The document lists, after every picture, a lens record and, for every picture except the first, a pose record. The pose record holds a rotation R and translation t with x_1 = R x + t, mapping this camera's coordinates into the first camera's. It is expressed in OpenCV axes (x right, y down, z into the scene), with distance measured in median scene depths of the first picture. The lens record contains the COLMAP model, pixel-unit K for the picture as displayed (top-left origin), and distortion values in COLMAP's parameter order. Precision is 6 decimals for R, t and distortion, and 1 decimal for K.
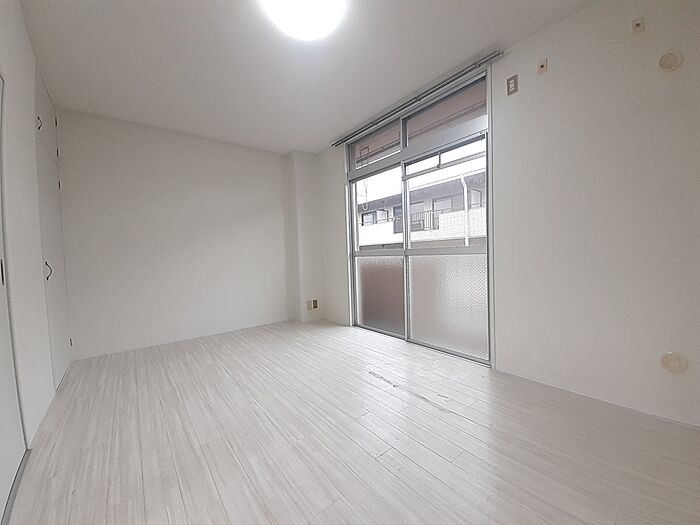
lens RADIAL K [[275.9, 0, 357.0], [0, 275.9, 265.7], [0, 0, 1]] dist [-0.003833, -0.006047]
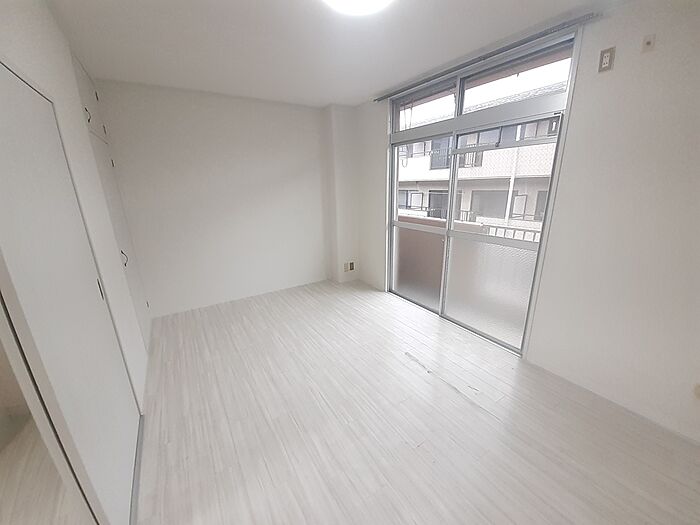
lens RADIAL K [[275.9, 0, 355.8], [0, 275.9, 264.4], [0, 0, 1]] dist [-0.003833, -0.006047]
pose [[0.993997, 0.045827, -0.099352, -0.060318], [-0.019953, 0.968754, 0.247219, -0.227731], [0.107577, -0.243752, 0.963853, -0.004161]]
